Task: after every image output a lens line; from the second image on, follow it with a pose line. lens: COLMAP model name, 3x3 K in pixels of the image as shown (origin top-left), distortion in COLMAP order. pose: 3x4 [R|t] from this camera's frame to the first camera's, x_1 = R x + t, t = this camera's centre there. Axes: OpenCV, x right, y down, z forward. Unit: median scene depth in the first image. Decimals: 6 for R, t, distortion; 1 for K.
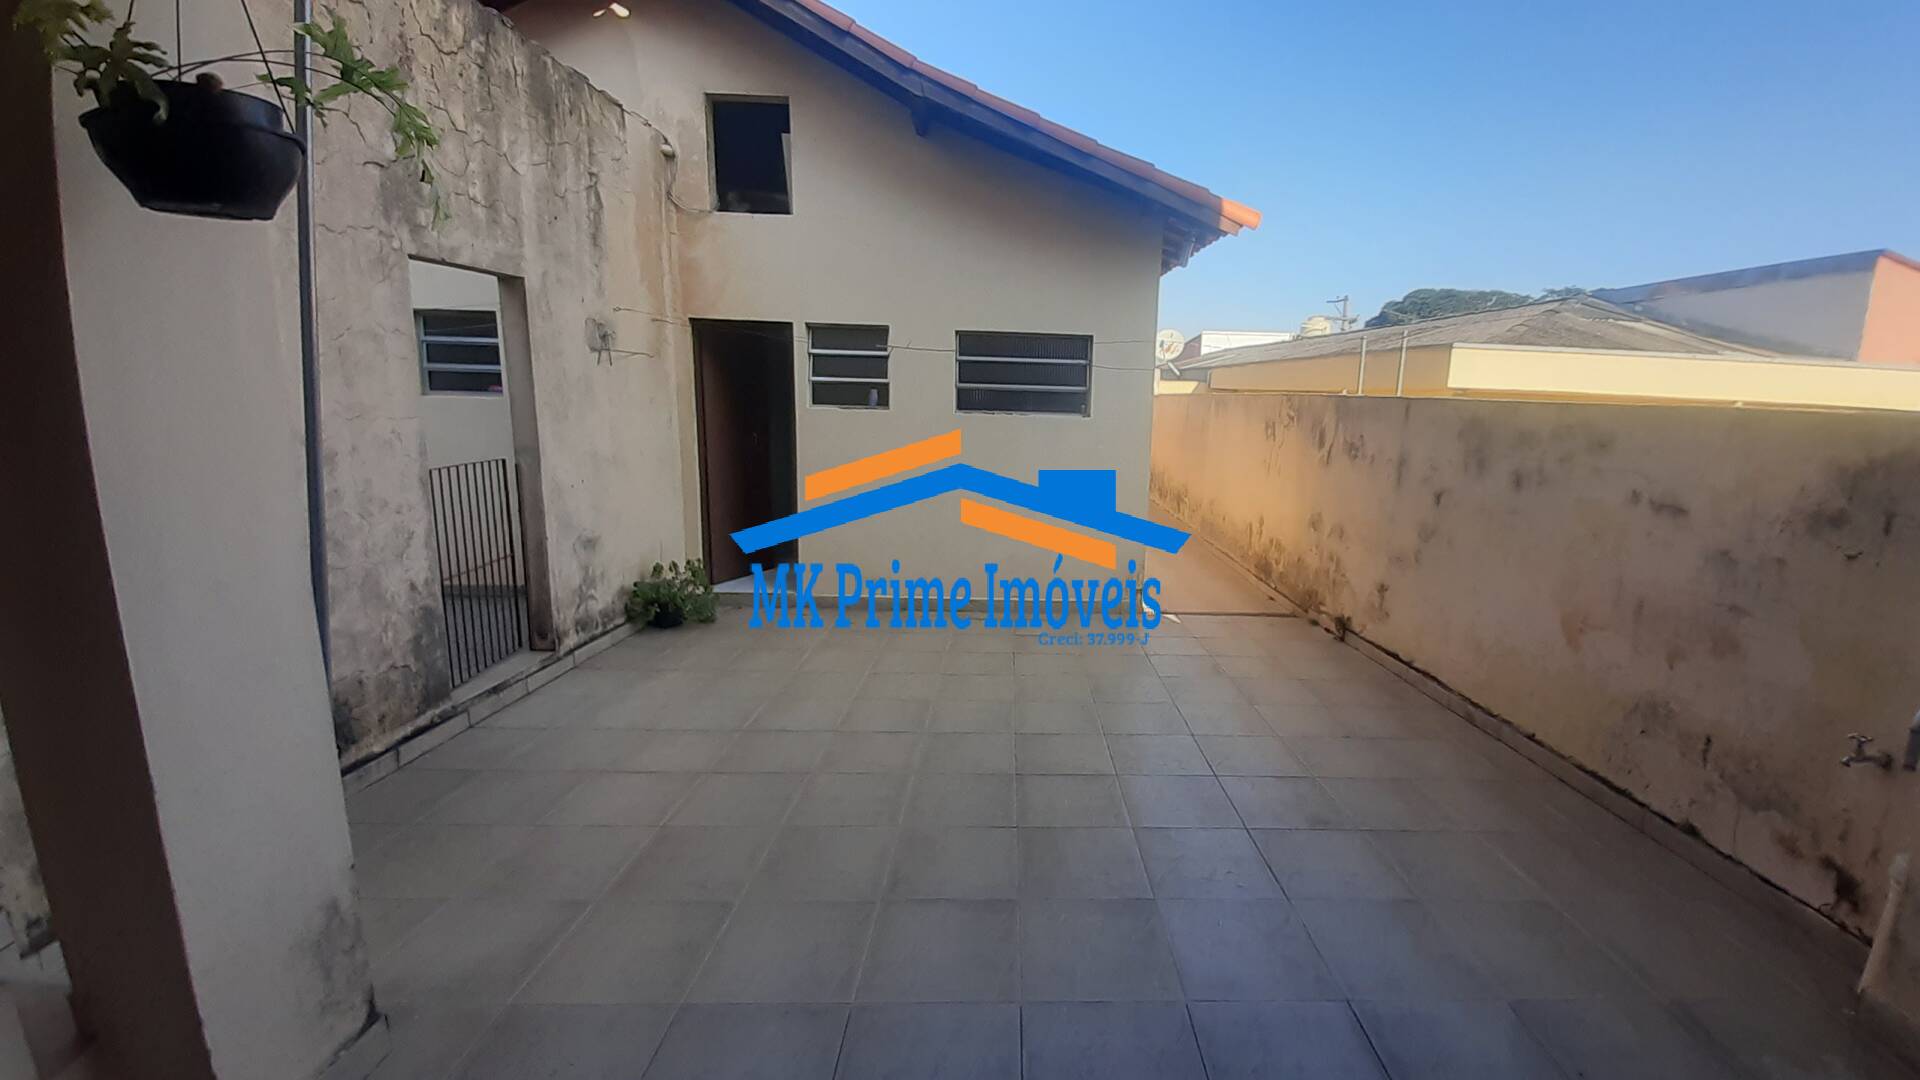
lens RADIAL K [[763.3, 0, 1052.4], [0, 763.3, 521.9], [0, 0, 1]] dist [0.014043, -0.015040]
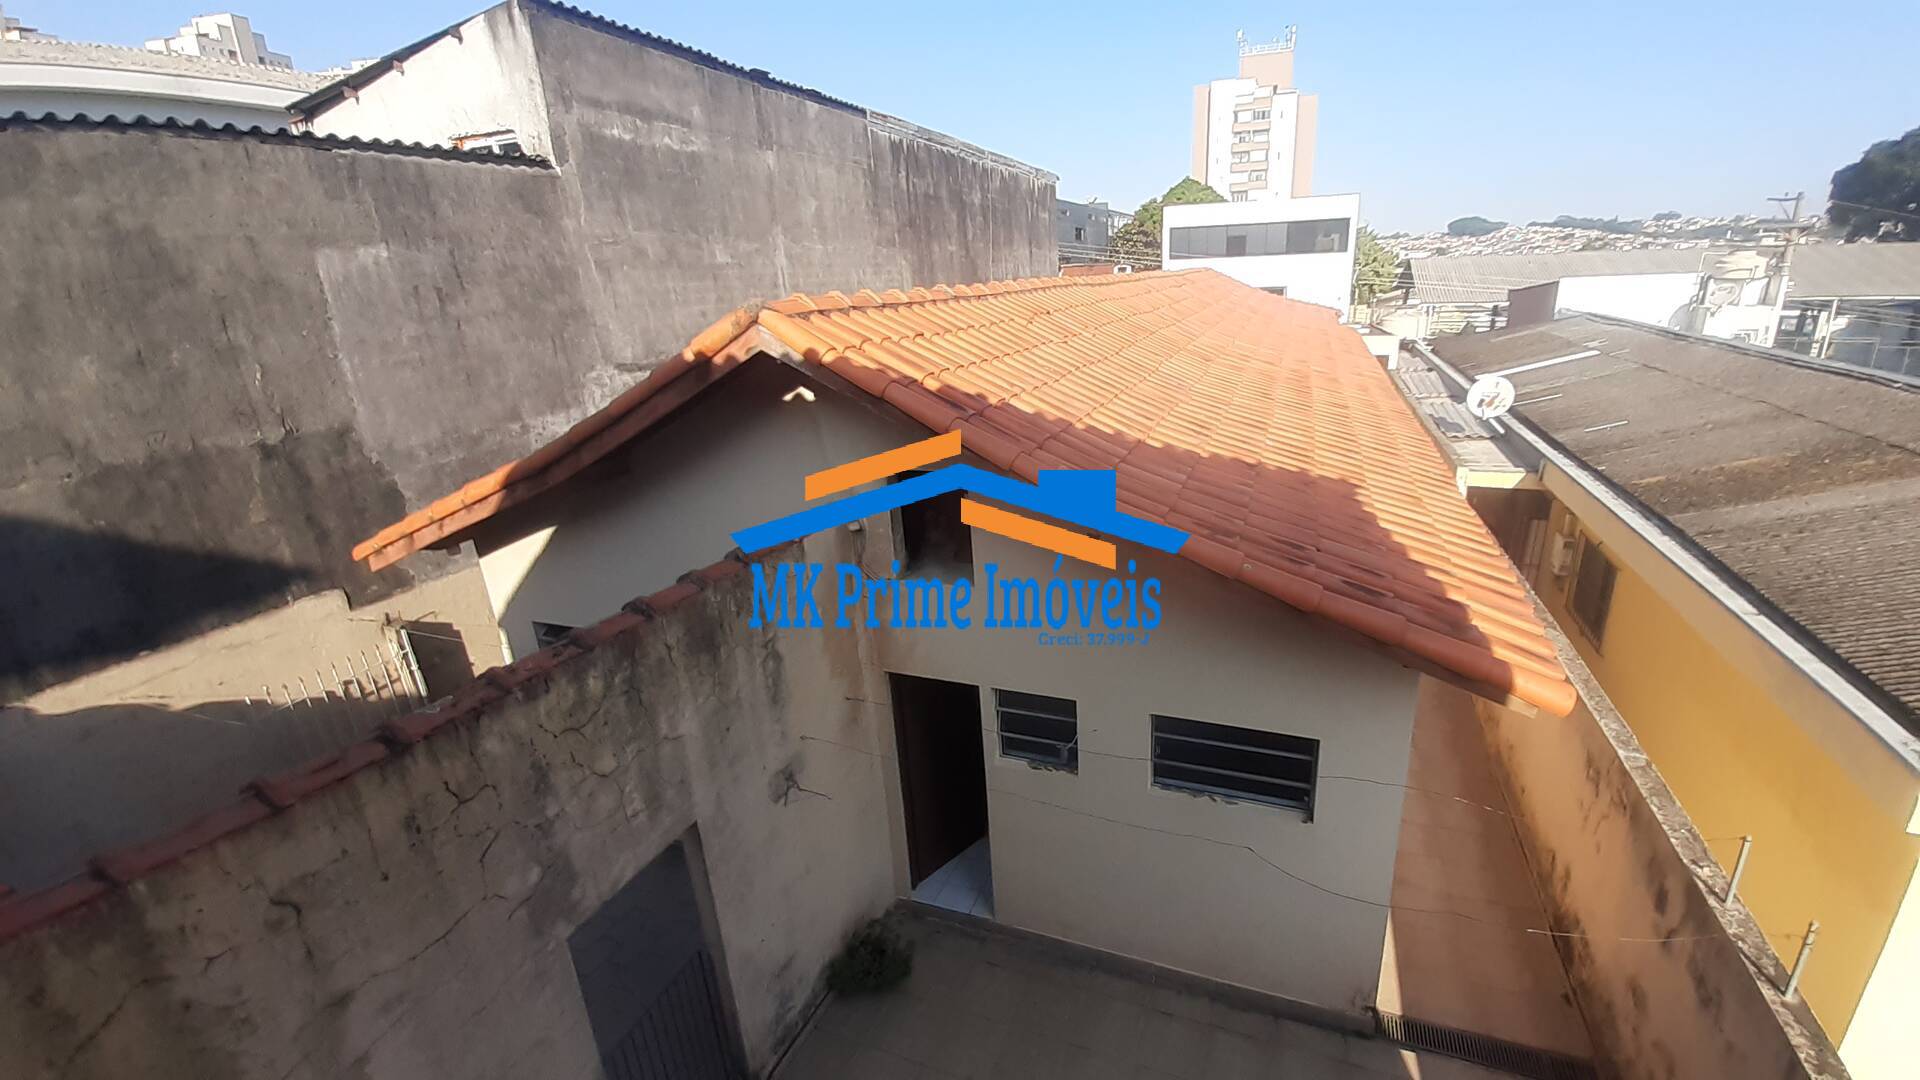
lens RADIAL K [[756.7, 0, 1038.0], [0, 756.7, 526.9], [0, 0, 1]] dist [0.018670, -0.015641]
pose [[0.923170, 0.057615, -0.380050, 0.070737], [-0.003119, 0.989794, 0.142475, -0.589285], [0.384380, -0.130343, 0.913927, 0.200145]]
